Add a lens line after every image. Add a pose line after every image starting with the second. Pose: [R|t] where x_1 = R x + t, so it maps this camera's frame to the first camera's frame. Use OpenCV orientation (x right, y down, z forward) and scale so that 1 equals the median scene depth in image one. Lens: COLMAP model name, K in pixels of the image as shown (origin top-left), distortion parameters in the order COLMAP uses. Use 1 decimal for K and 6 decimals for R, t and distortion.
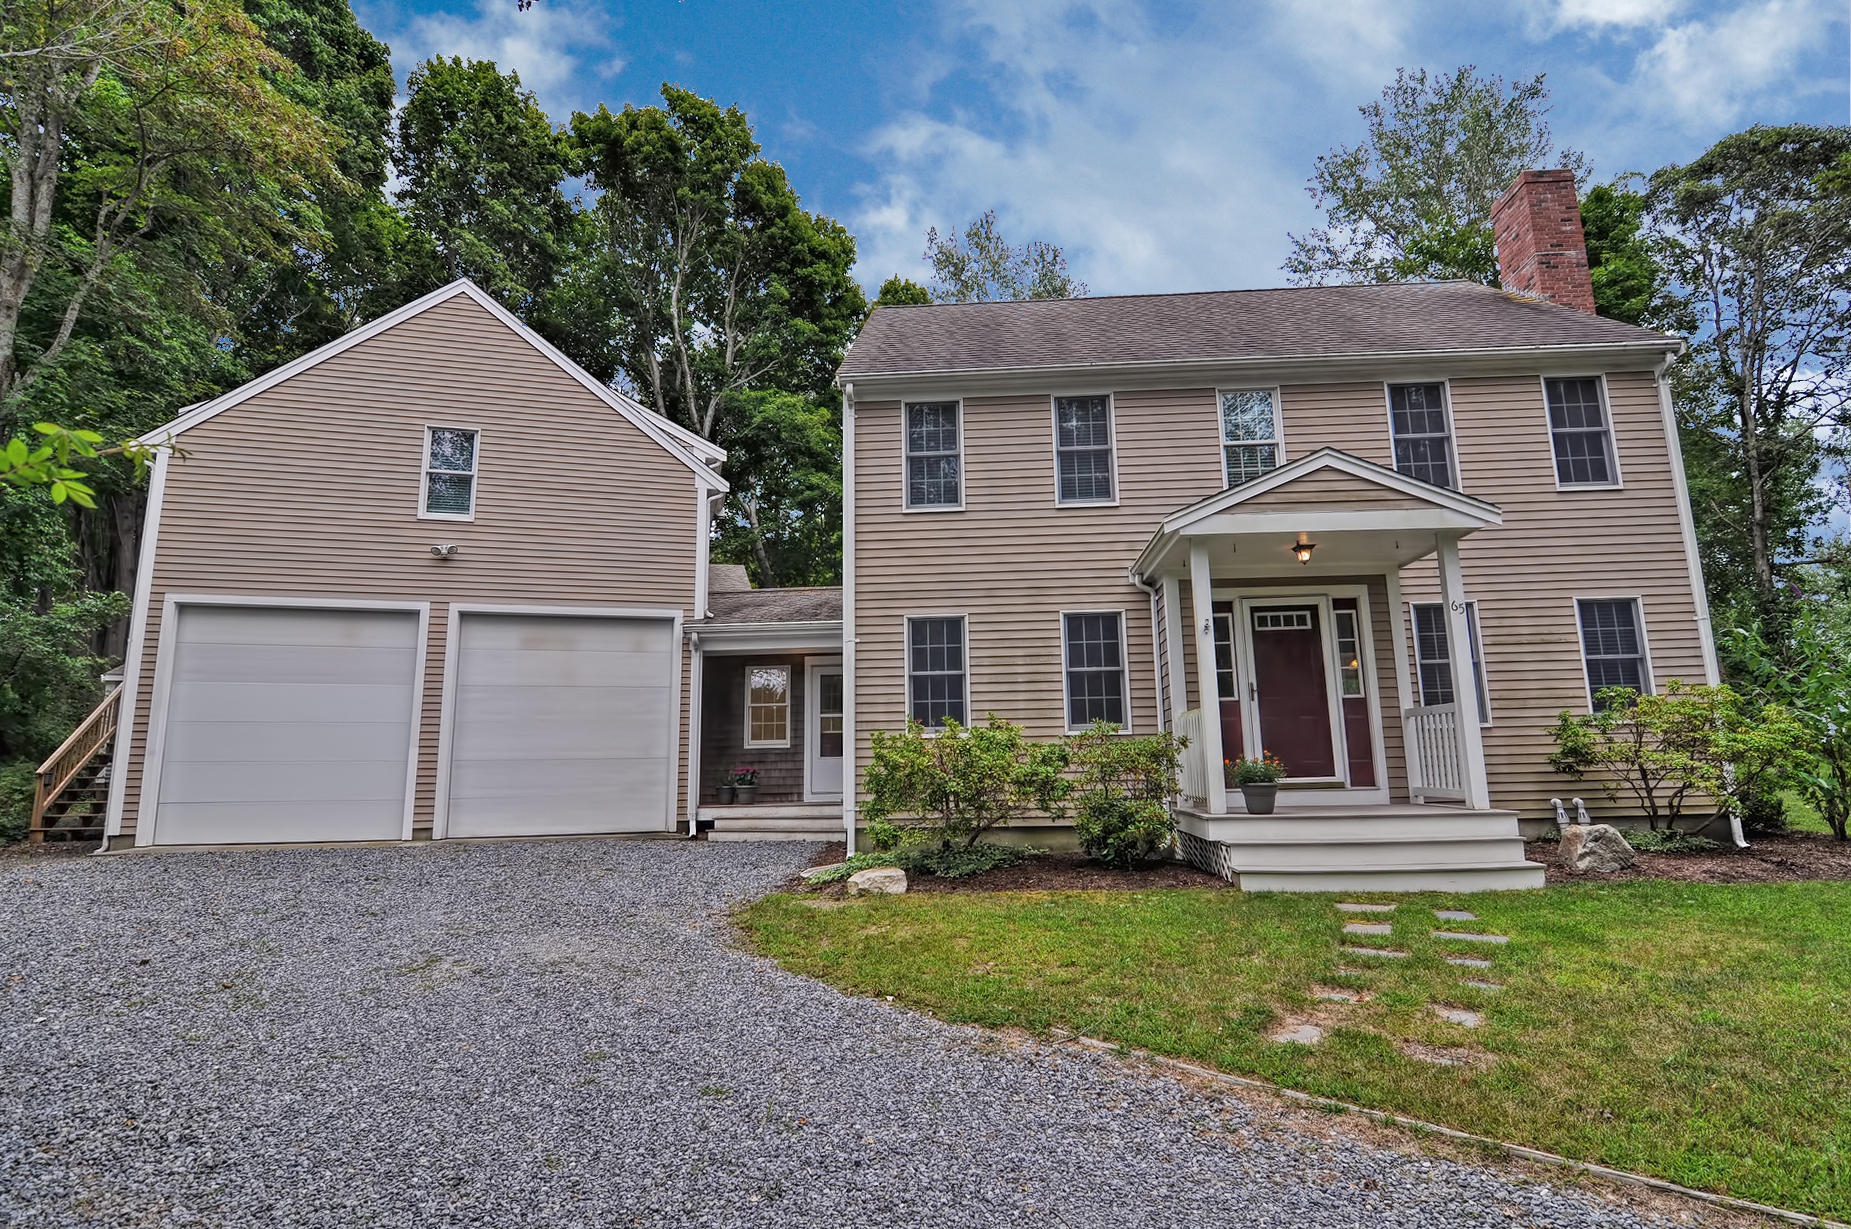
lens RADIAL K [[931.8, 0, 934.5], [0, 931.8, 615.3], [0, 0, 1]] dist [-0.004228, -0.011379]
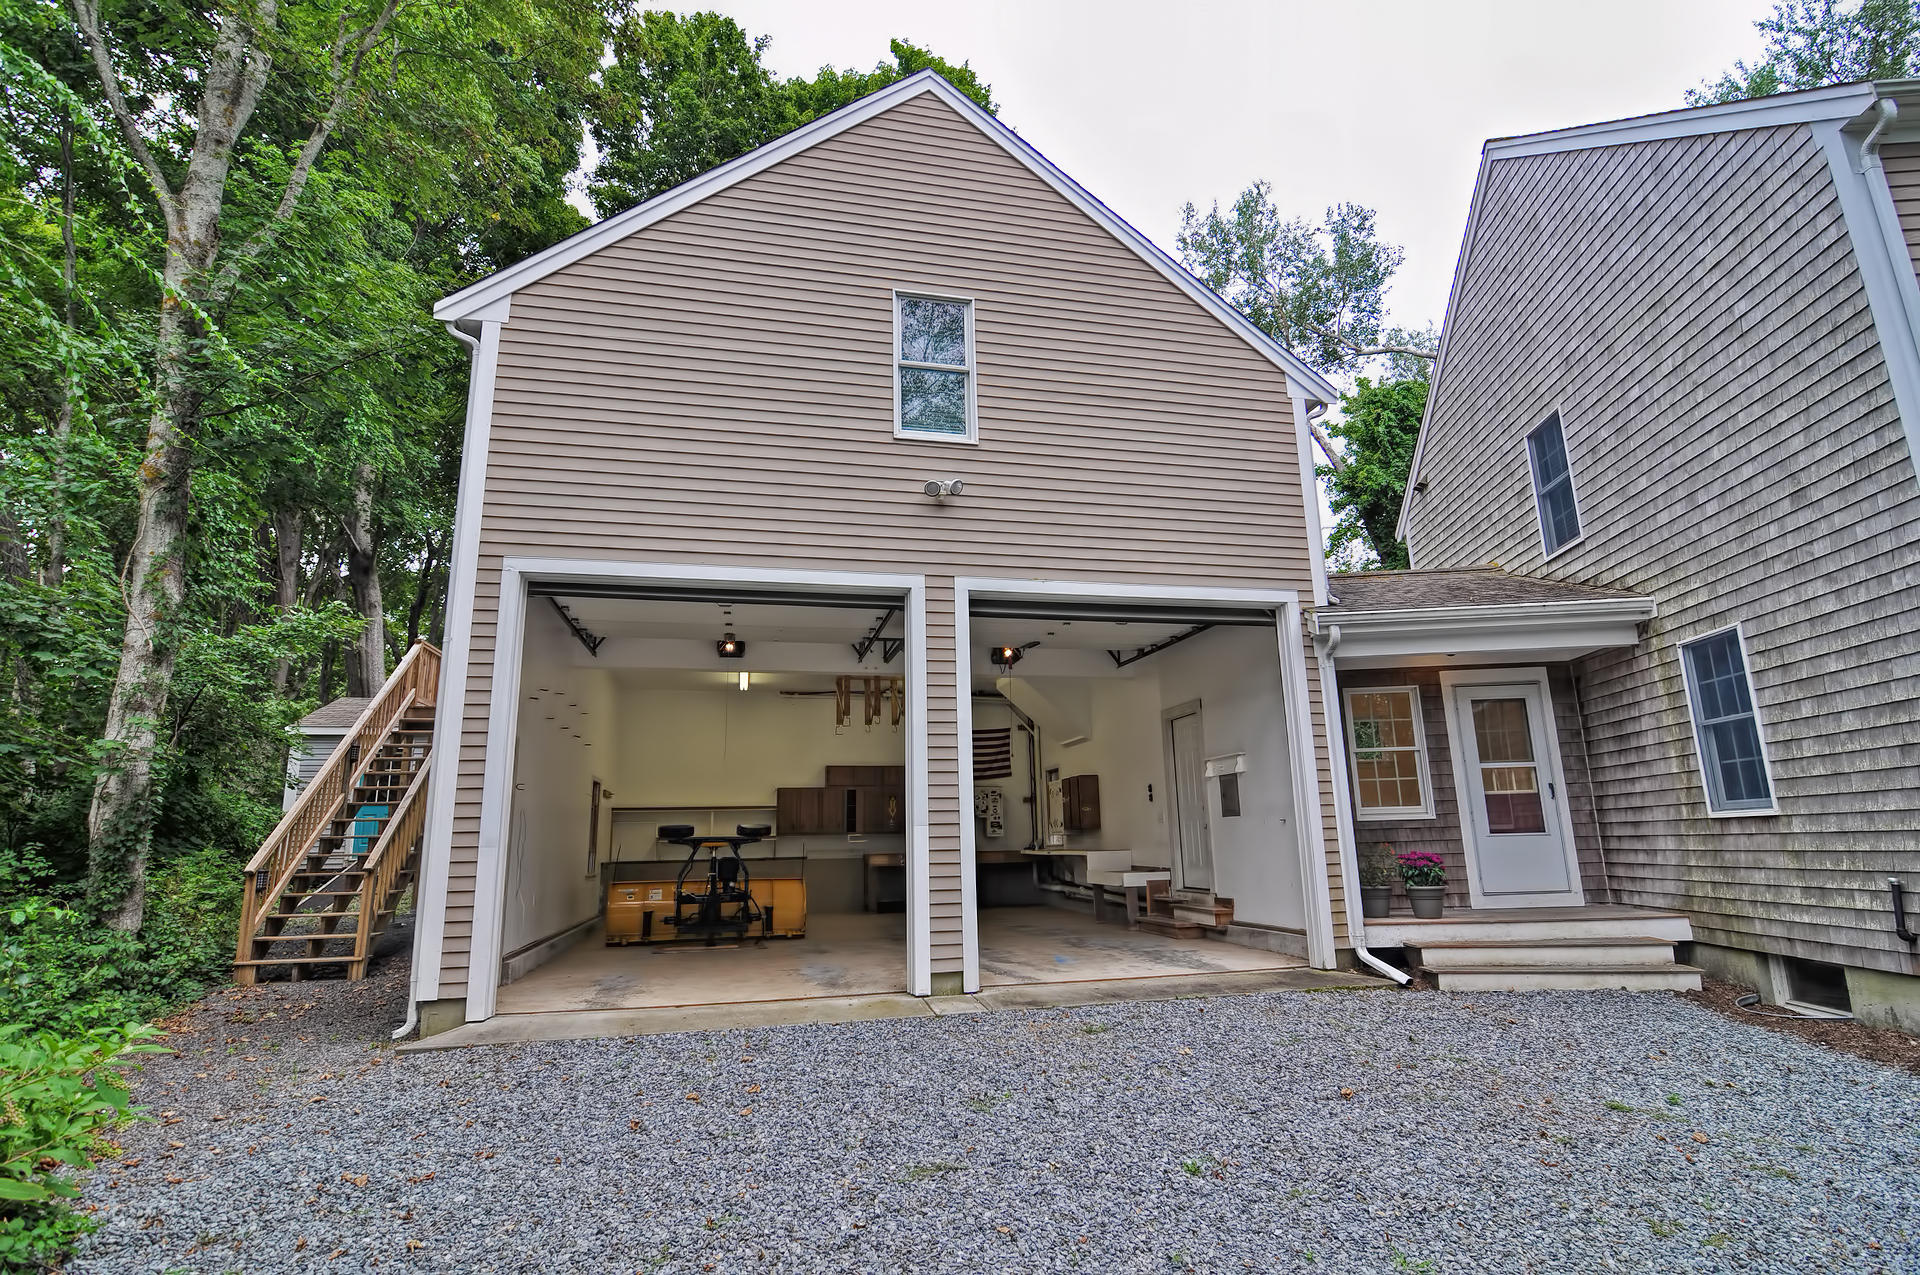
lens RADIAL K [[929.7, 0, 960.0], [0, 929.7, 637.5], [0, 0, 1]] dist [-0.007025, -0.007877]
pose [[0.998668, -0.016684, -0.048816, -0.495367], [0.014555, 0.998941, -0.043644, 0.051191], [0.049493, 0.042875, 0.997854, 0.421344]]
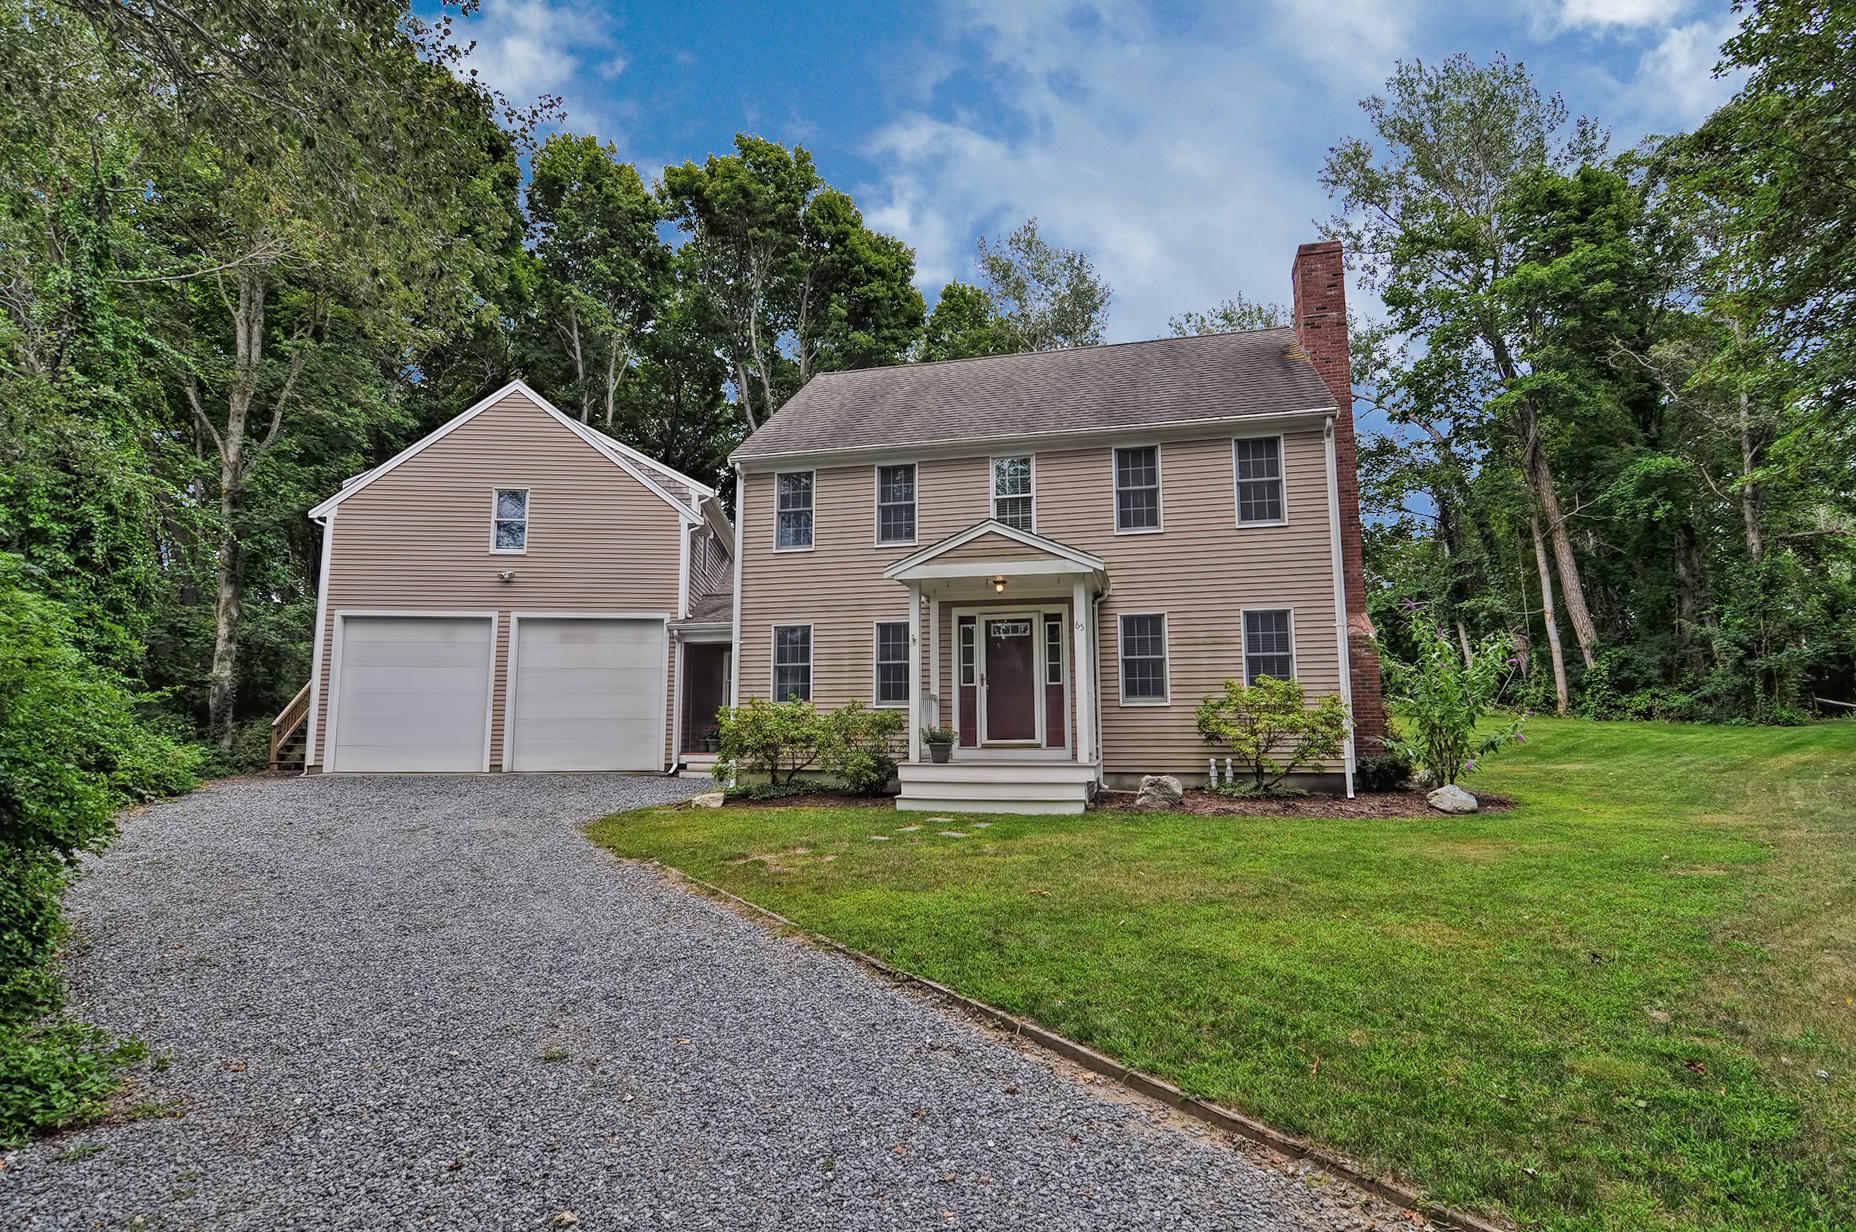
lens RADIAL K [[934.3, 0, 937.0], [0, 934.3, 616.8], [0, 0, 1]] dist [-0.004228, -0.011379]
pose [[0.983577, -0.008313, -0.180295, 0.402128], [0.017172, 0.998717, 0.047633, -0.064335], [0.179668, -0.049947, 0.982459, -0.318894]]
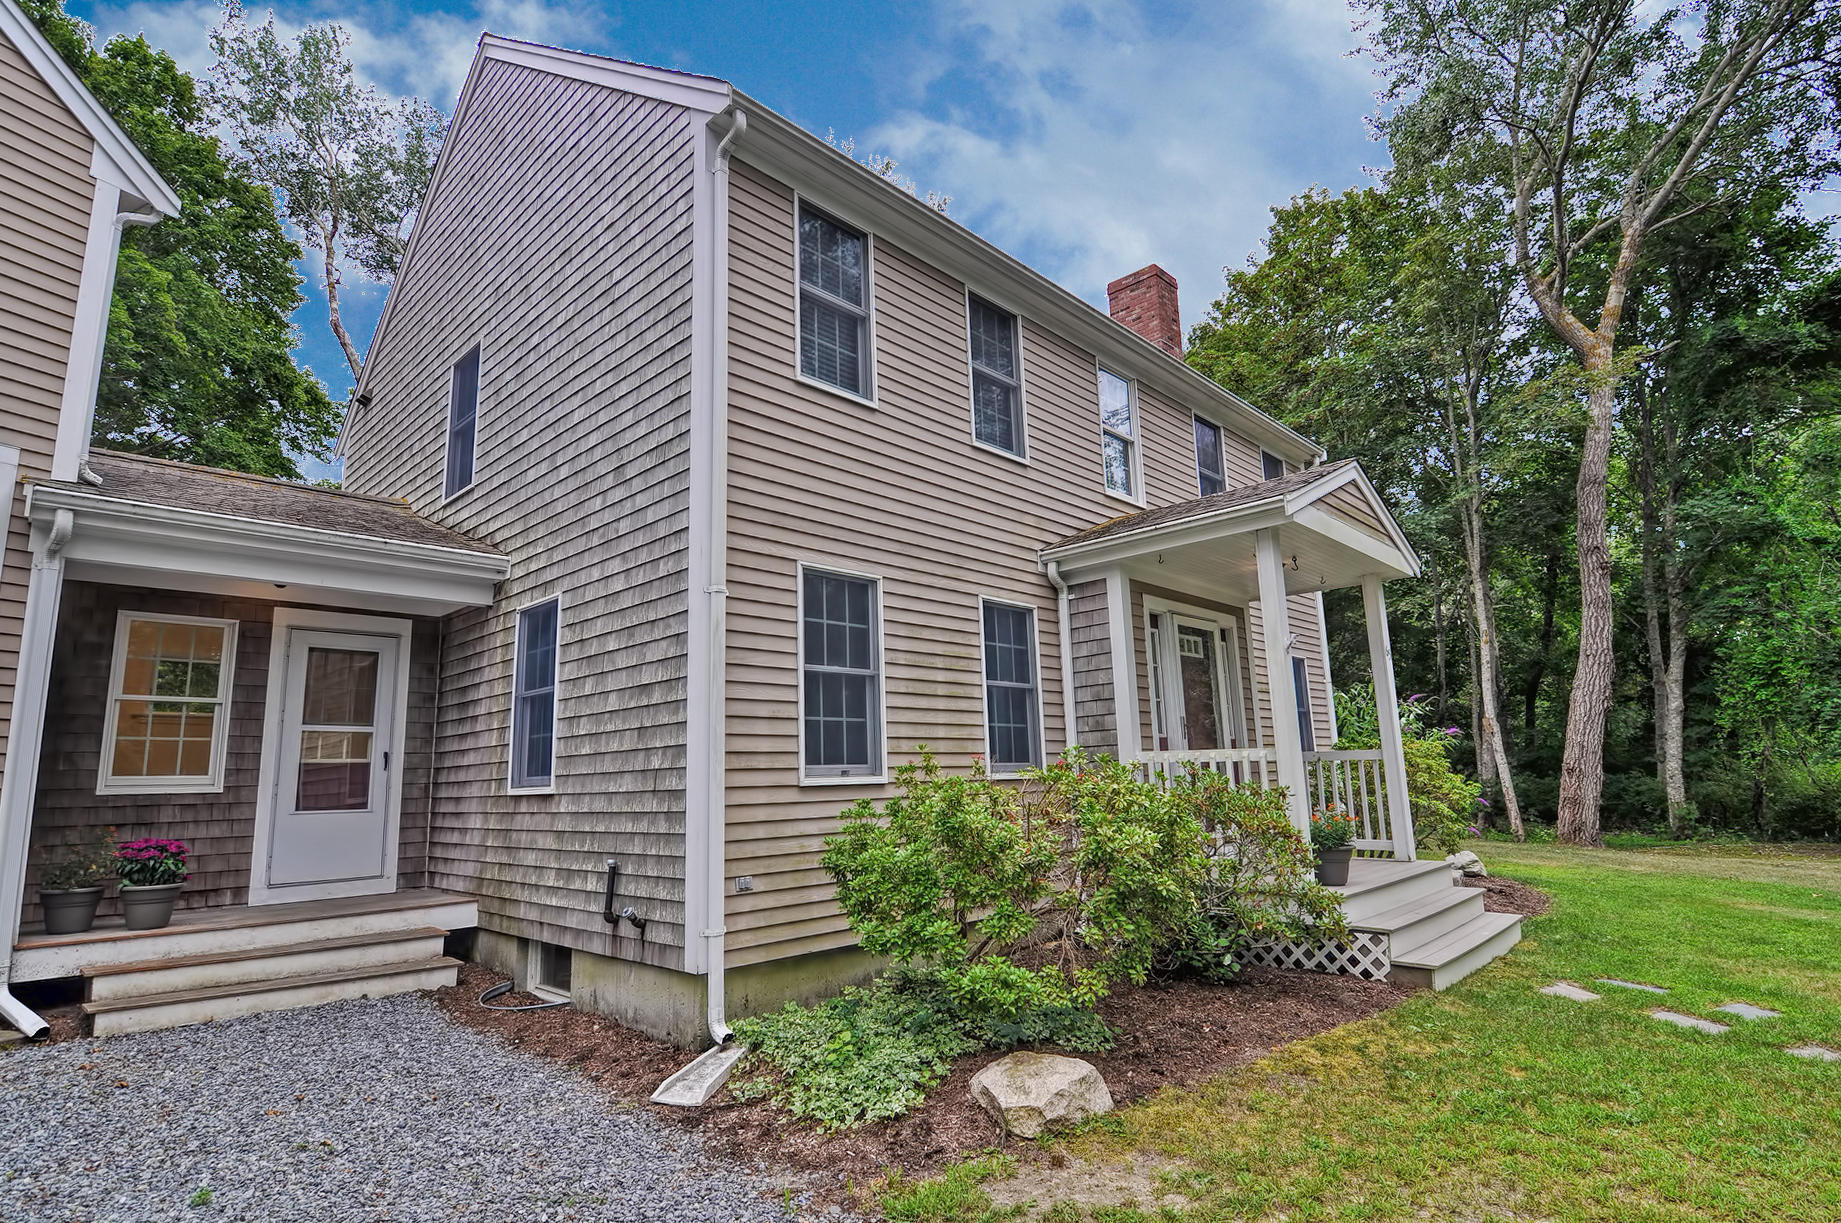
lens RADIAL K [[926.8, 0, 929.4], [0, 926.8, 612.3], [0, 0, 1]] dist [-0.004228, -0.011379]
pose [[0.646640, 0.135996, 0.750575, -0.325226], [-0.113321, 0.990187, -0.081781, 0.055392], [-0.754331, -0.032173, 0.655706, 0.482743]]
